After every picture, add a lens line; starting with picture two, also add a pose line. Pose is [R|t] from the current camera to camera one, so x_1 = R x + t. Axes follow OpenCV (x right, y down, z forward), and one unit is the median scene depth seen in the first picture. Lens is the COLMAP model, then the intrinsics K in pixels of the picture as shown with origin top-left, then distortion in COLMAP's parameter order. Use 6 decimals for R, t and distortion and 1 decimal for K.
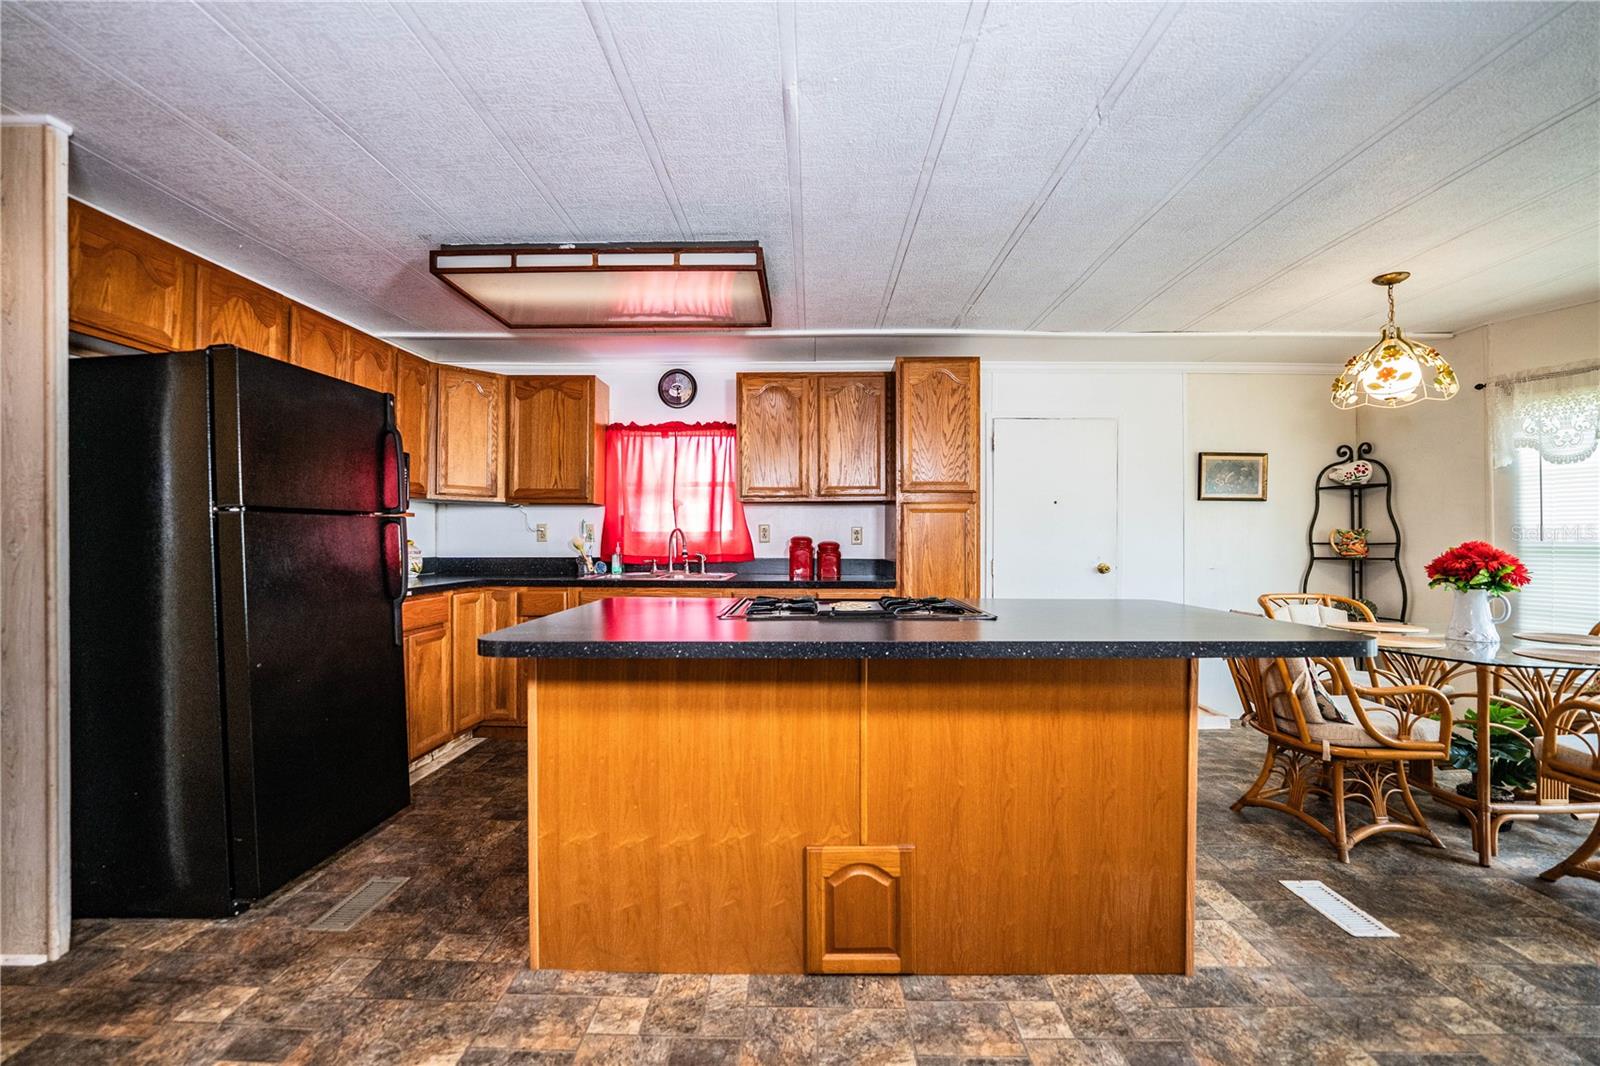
lens RADIAL K [[654.5, 0, 799.8], [0, 654.5, 535.8], [0, 0, 1]] dist [-0.030310, 0.004322]
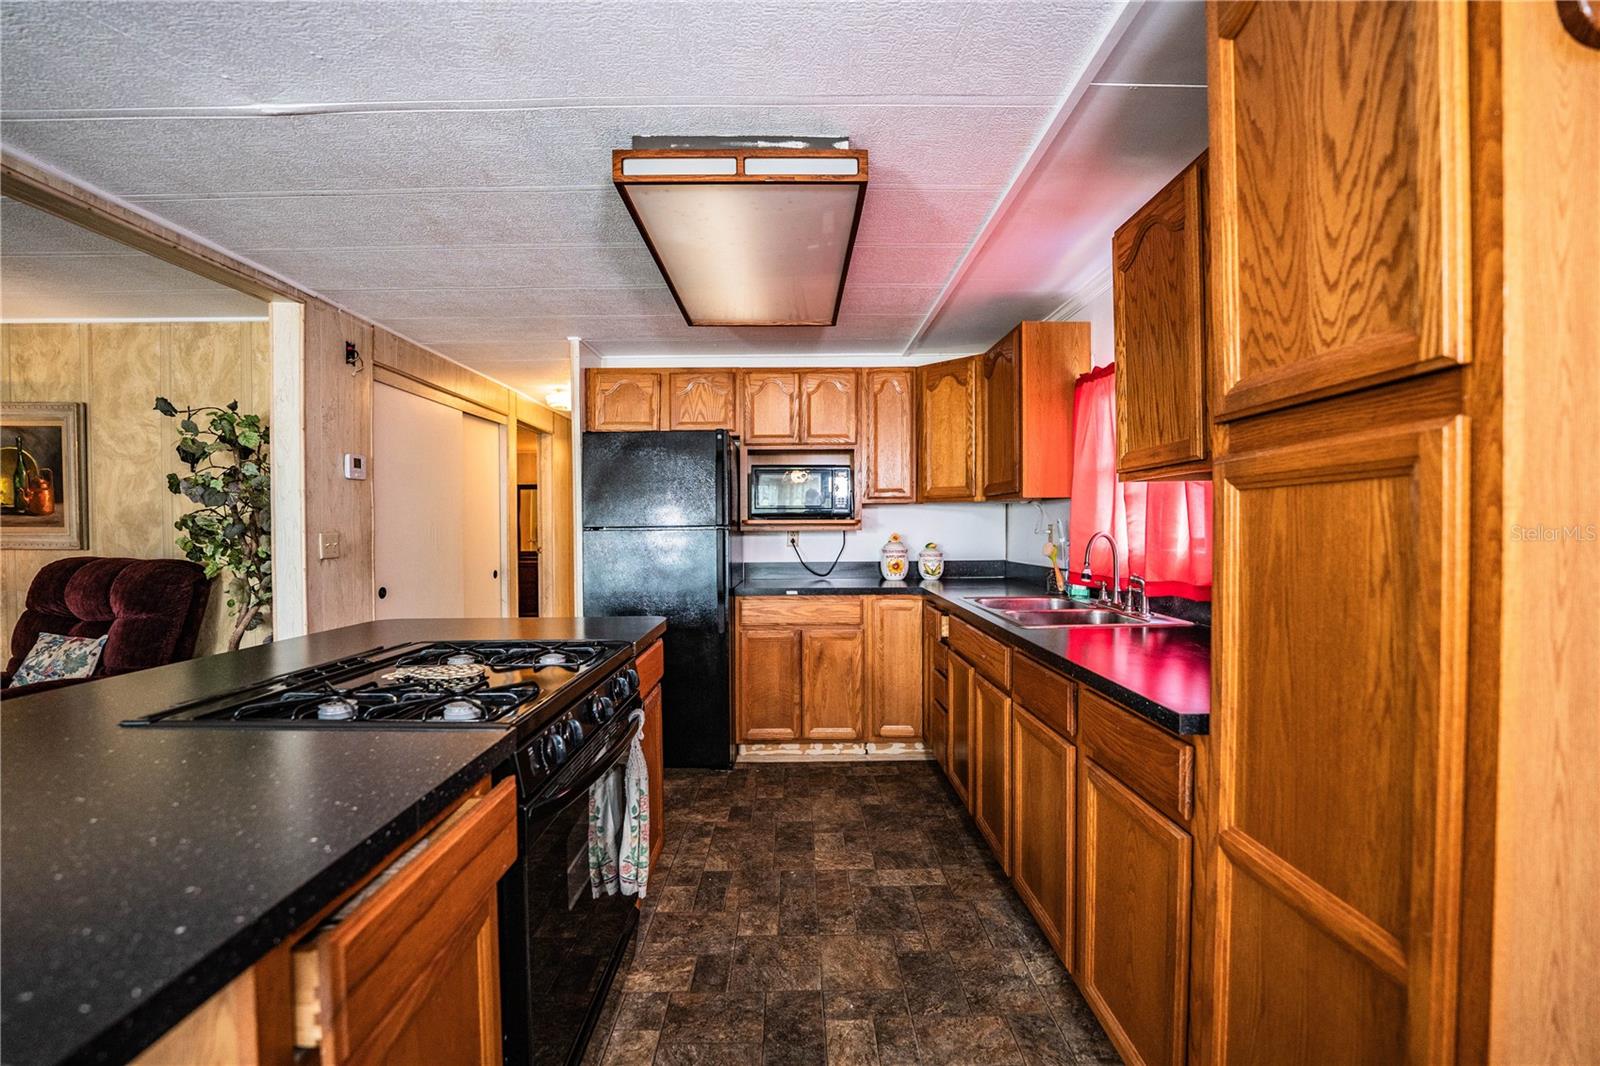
lens RADIAL K [[651.5, 0, 800.9], [0, 651.5, 537.4], [0, 0, 1]] dist [-0.028251, 0.003567]
pose [[0.031813, 0.015570, -0.999373, 0.408041], [0.011357, 0.999808, 0.015939, -0.020081], [0.999429, -0.011857, 0.031630, 0.736815]]
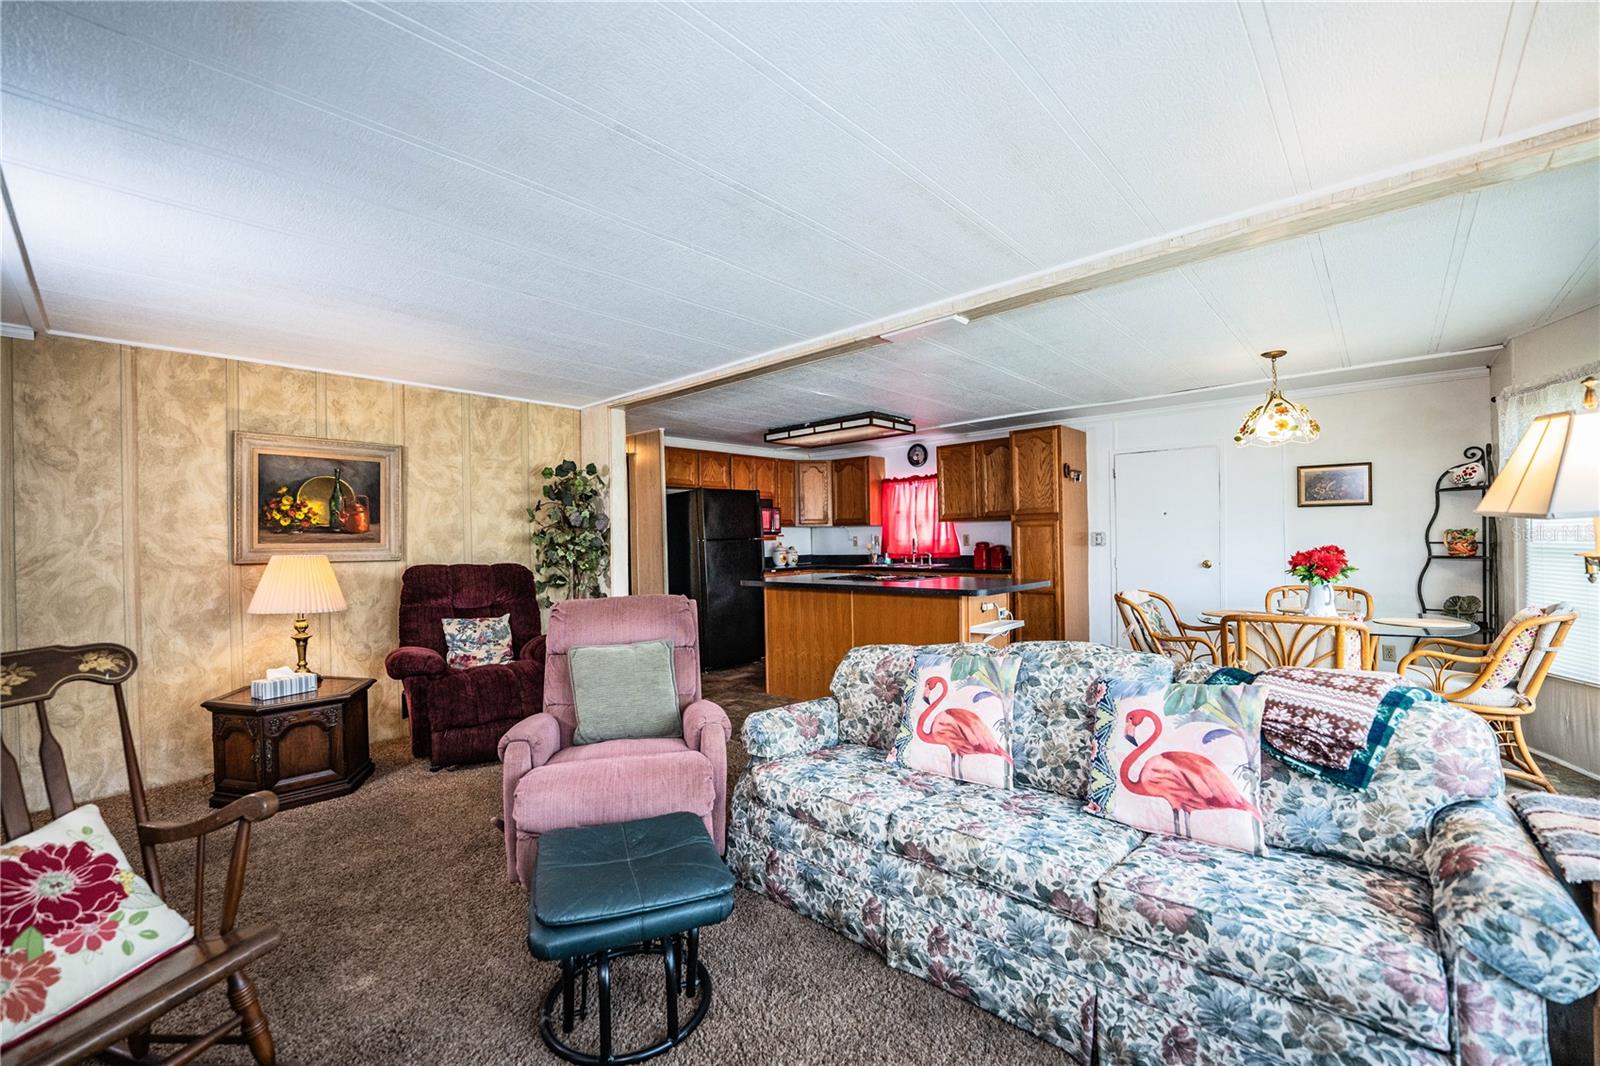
lens RADIAL K [[651.5, 0, 800.9], [0, 651.5, 537.4], [0, 0, 1]] dist [-0.028251, 0.003567]
pose [[0.749687, -0.015832, -0.661603, 0.758424], [0.024089, 0.999704, 0.003374, -0.027016], [0.661354, -0.018466, 0.749846, -0.510696]]
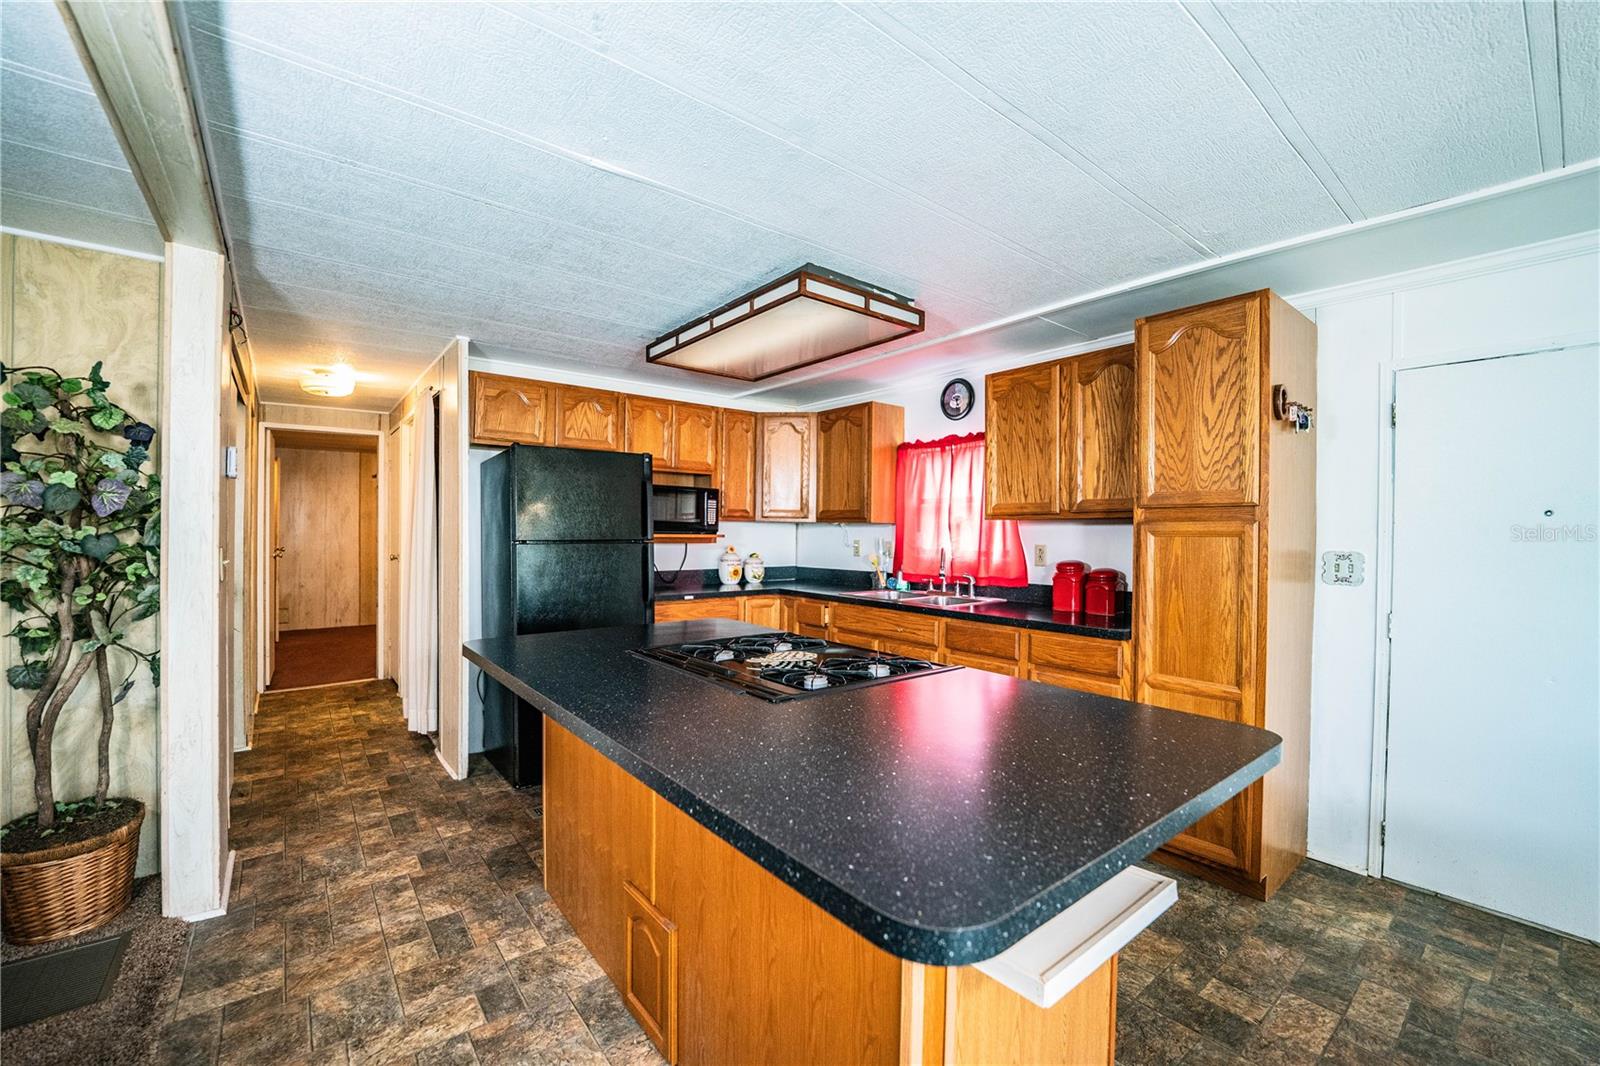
lens RADIAL K [[651.5, 0, 800.9], [0, 651.5, 537.4], [0, 0, 1]] dist [-0.028251, 0.003567]
pose [[0.639713, 0.010578, -0.768541, 0.425687], [-0.004527, 0.999940, 0.009995, -0.036505], [0.768601, -0.002914, 0.639722, 0.242003]]
